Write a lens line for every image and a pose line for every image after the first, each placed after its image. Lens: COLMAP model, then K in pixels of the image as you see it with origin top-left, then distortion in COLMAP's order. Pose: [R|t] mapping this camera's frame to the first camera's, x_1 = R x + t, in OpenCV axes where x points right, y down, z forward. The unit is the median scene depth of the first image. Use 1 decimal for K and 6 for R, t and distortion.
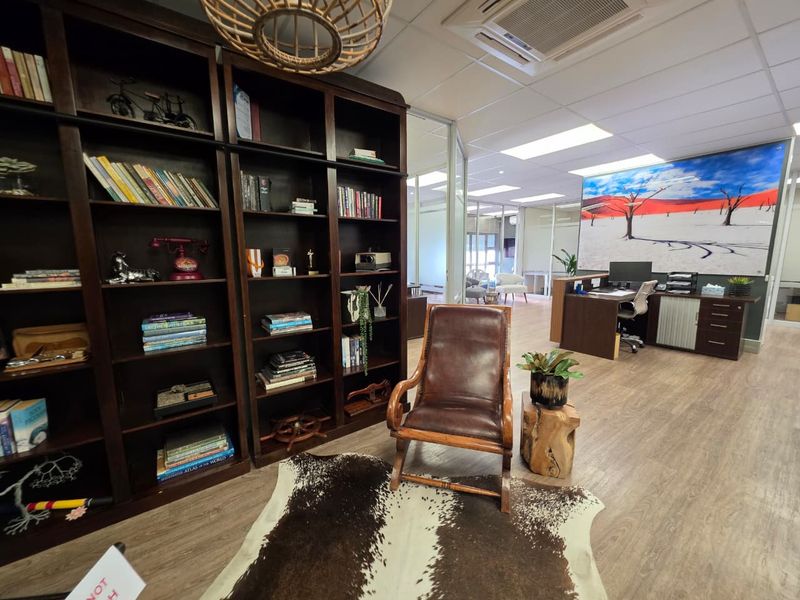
lens RADIAL K [[321.1, 0, 401.3], [0, 321.1, 299.4], [0, 0, 1]] dist [-0.003270, -0.000093]
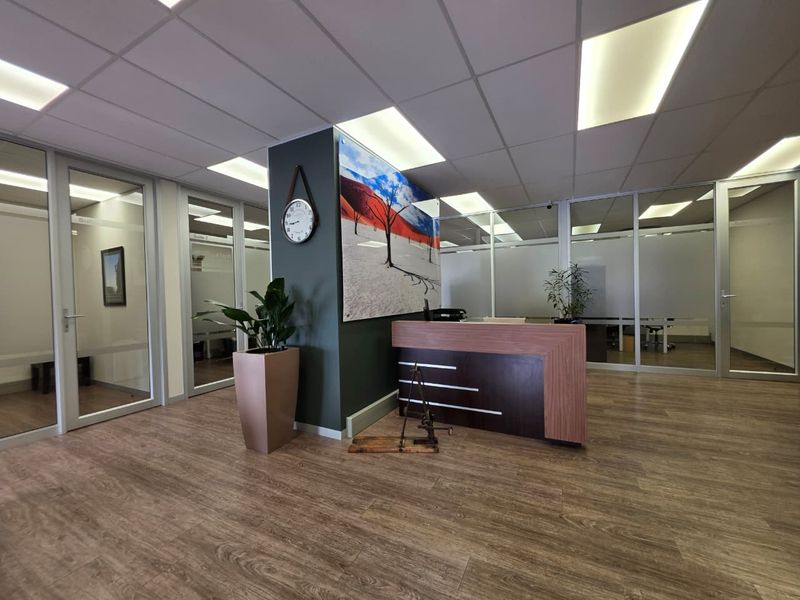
lens RADIAL K [[321.1, 0, 403.3], [0, 321.1, 300.2], [0, 0, 1]] dist [-0.003270, -0.000093]
pose [[-0.450962, -0.001248, 0.892542, 0.117420], [0.157024, 0.984291, 0.080713, -0.172688], [-0.878622, 0.176549, -0.443682, 1.293880]]
